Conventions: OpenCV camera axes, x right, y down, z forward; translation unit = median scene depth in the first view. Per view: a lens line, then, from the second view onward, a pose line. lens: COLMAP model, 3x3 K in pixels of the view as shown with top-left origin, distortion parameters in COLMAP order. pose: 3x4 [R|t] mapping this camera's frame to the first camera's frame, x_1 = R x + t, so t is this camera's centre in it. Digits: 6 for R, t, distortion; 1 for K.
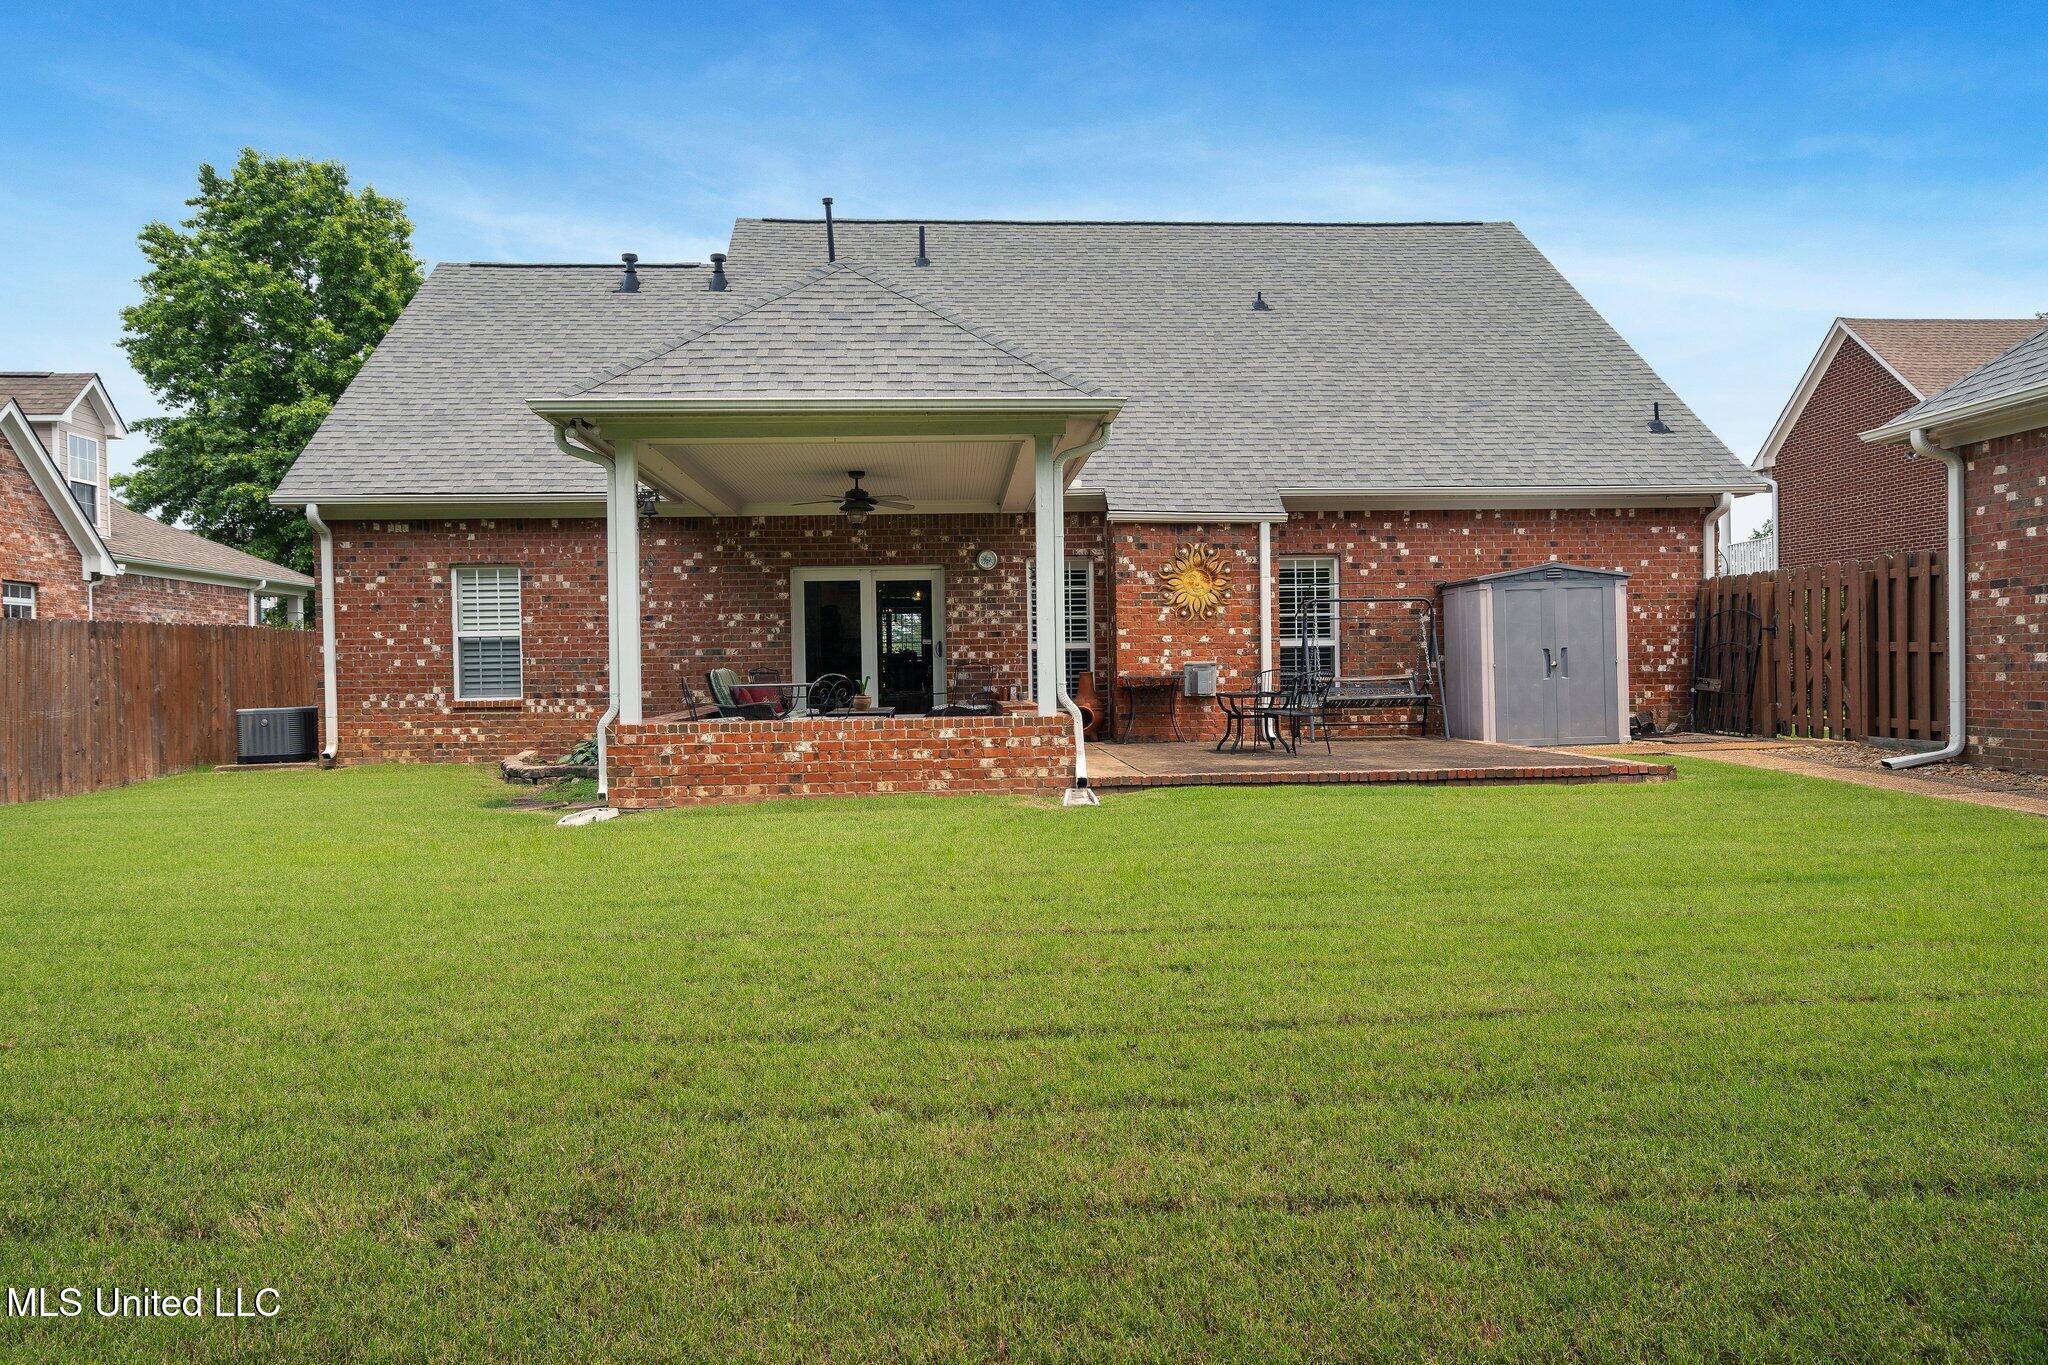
lens RADIAL K [[1297.9, 0, 1024.0], [0, 1297.9, 682.5], [0, 0, 1]] dist [-0.002042, 0.023799]
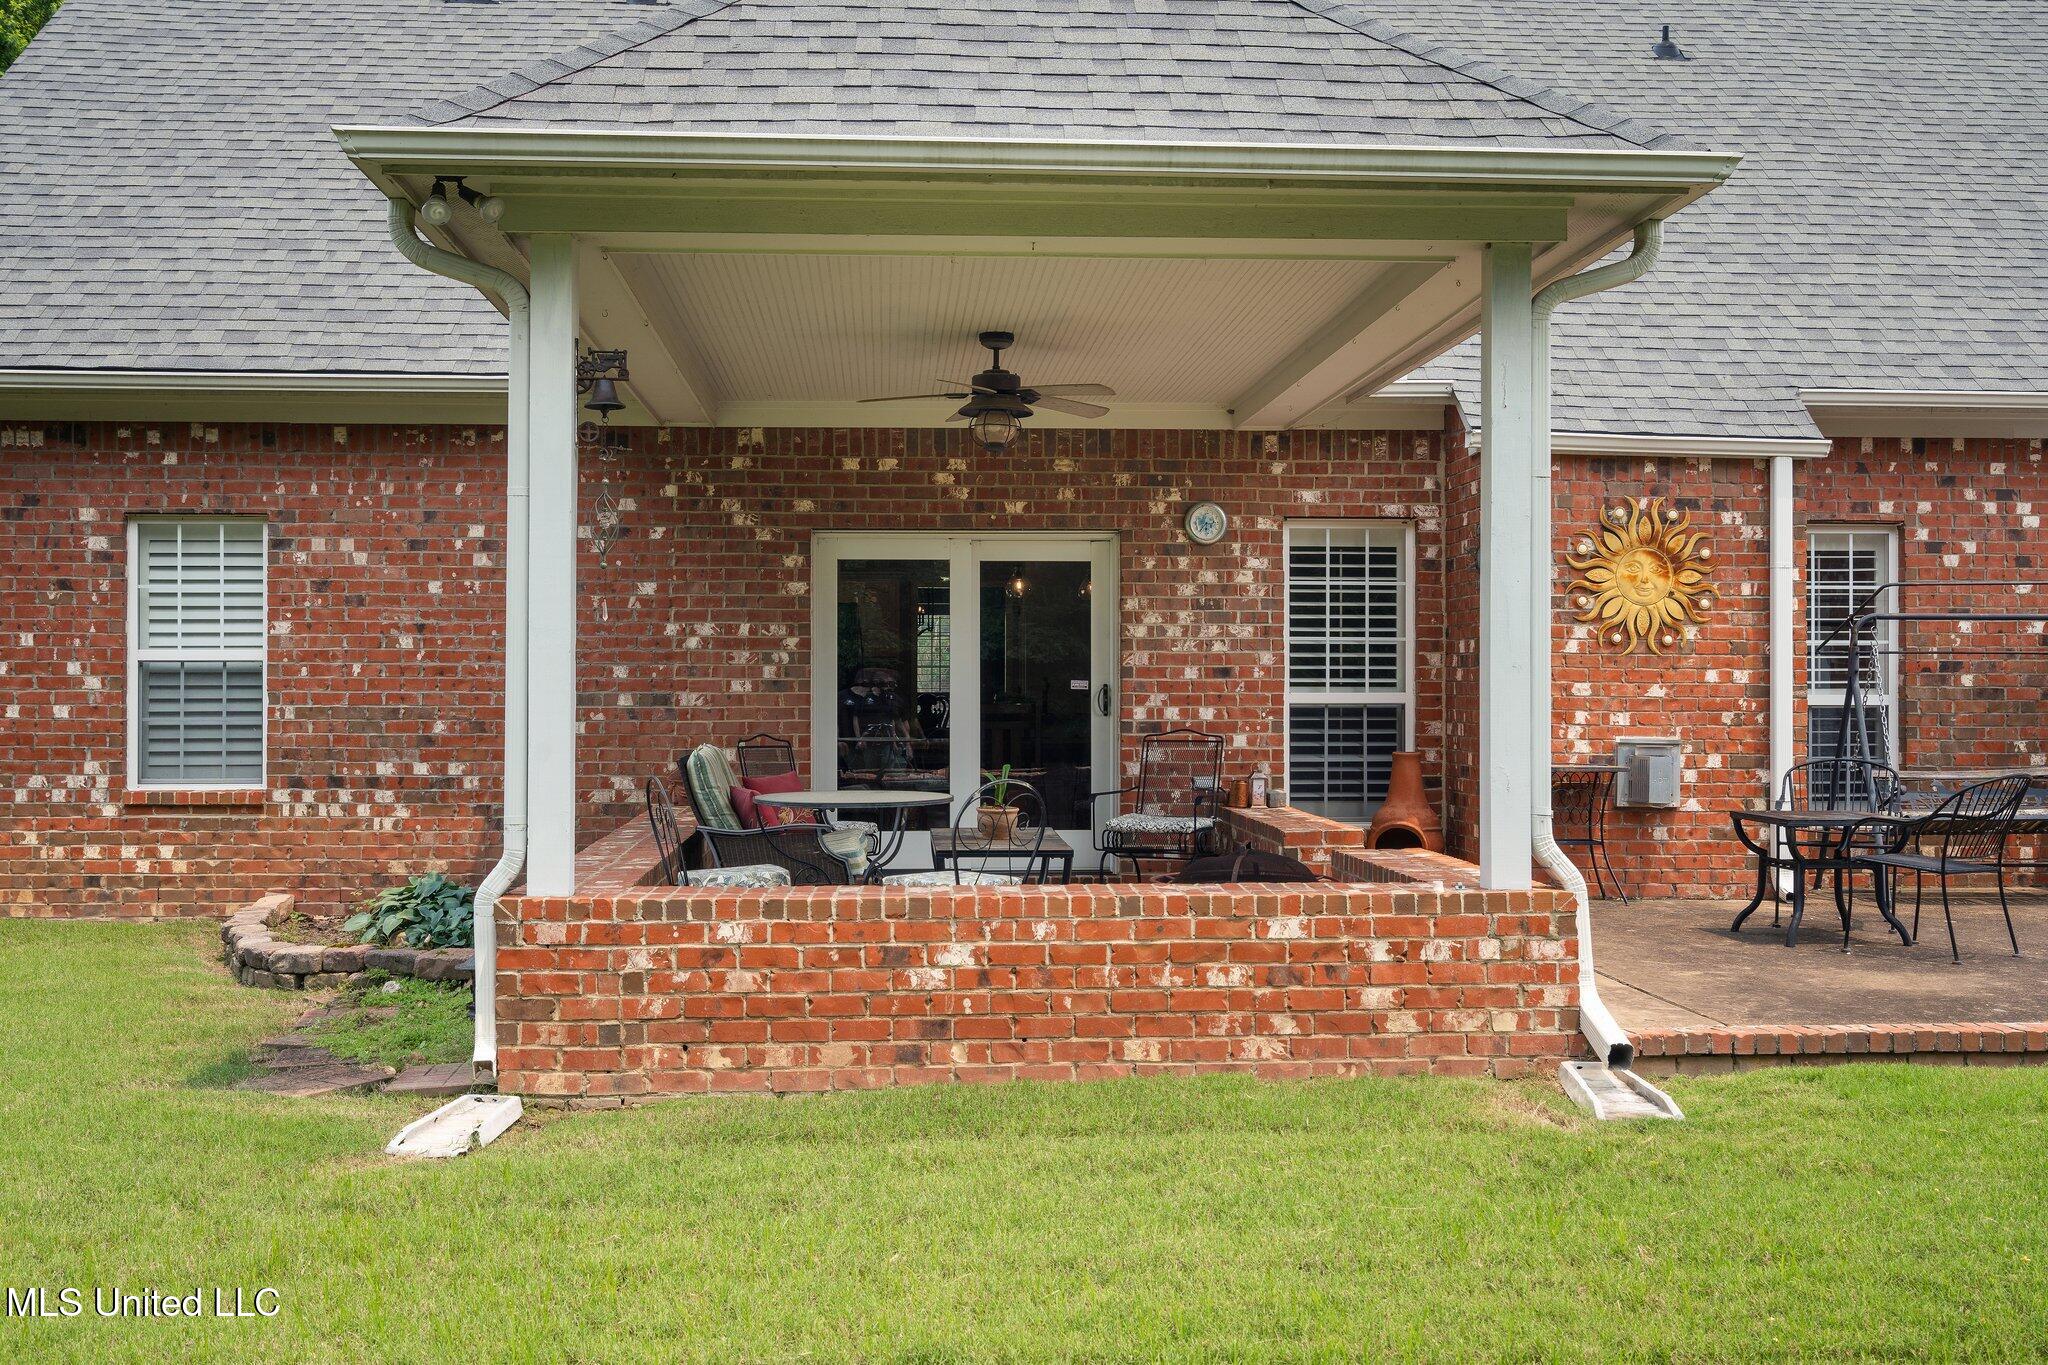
lens RADIAL K [[2042.5, 0, 1018.4], [0, 2042.5, 662.3], [0, 0, 1]] dist [0.001834, 0.009230]
pose [[0.999836, 0.017120, 0.005844, -0.107269], [-0.016977, 0.999574, -0.023741, -0.021866], [-0.006248, 0.023638, 0.999701, 0.224743]]
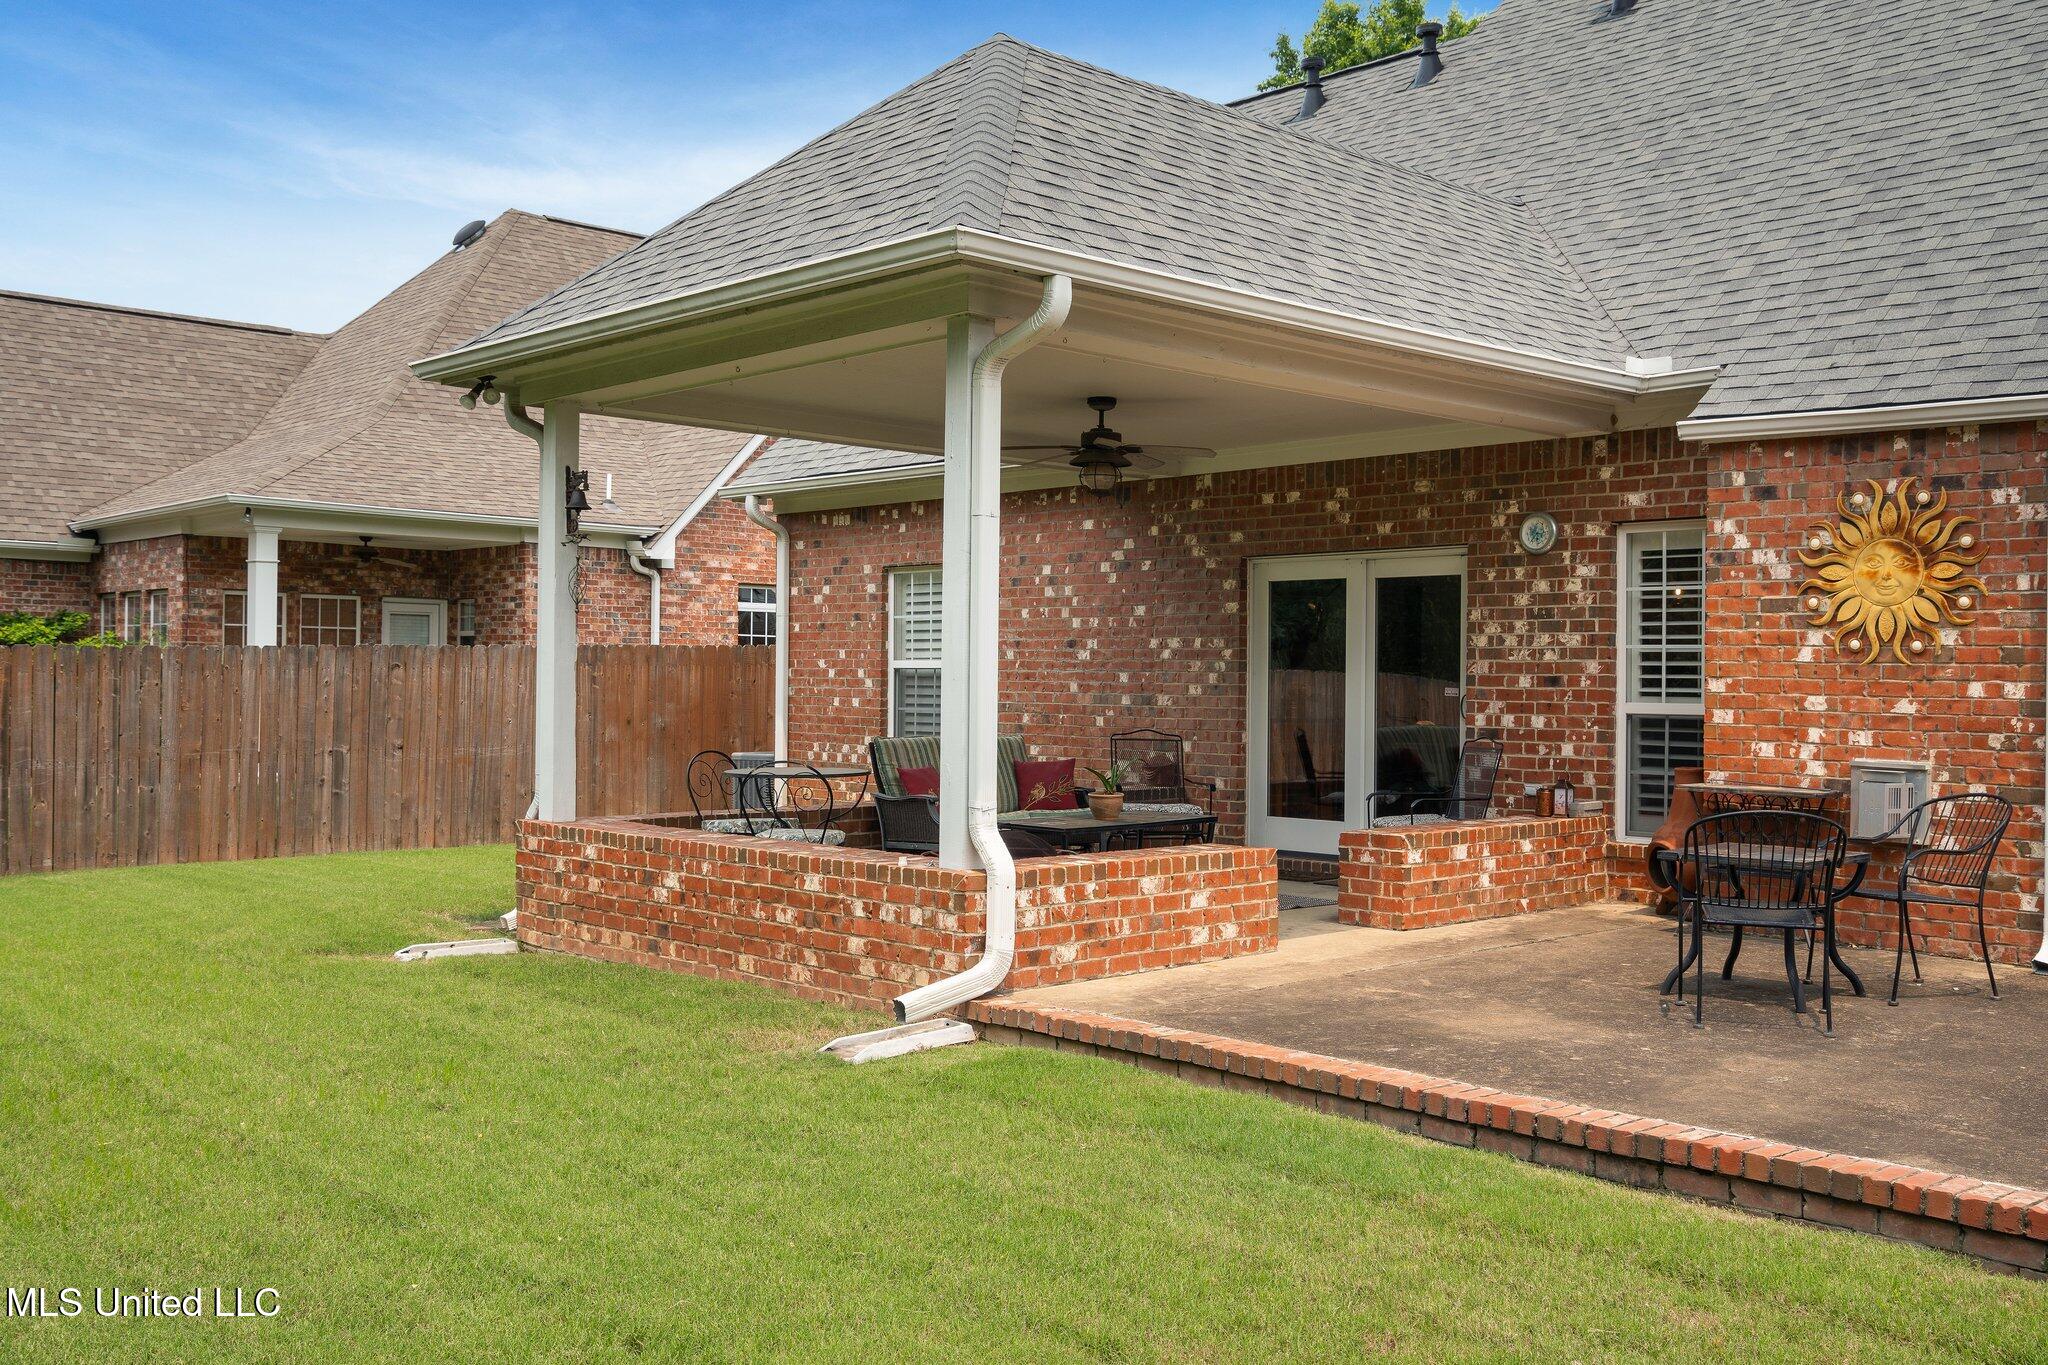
lens RADIAL K [[1931.5, 0, 1024.0], [0, 1931.5, 682.5], [0, 0, 1]] dist [0.013753, 0.010813]
pose [[0.634122, 0.024324, -0.772850, 0.438733], [-0.028128, 0.999569, 0.008380, -0.038424], [0.772721, 0.016425, 0.634533, 0.382839]]
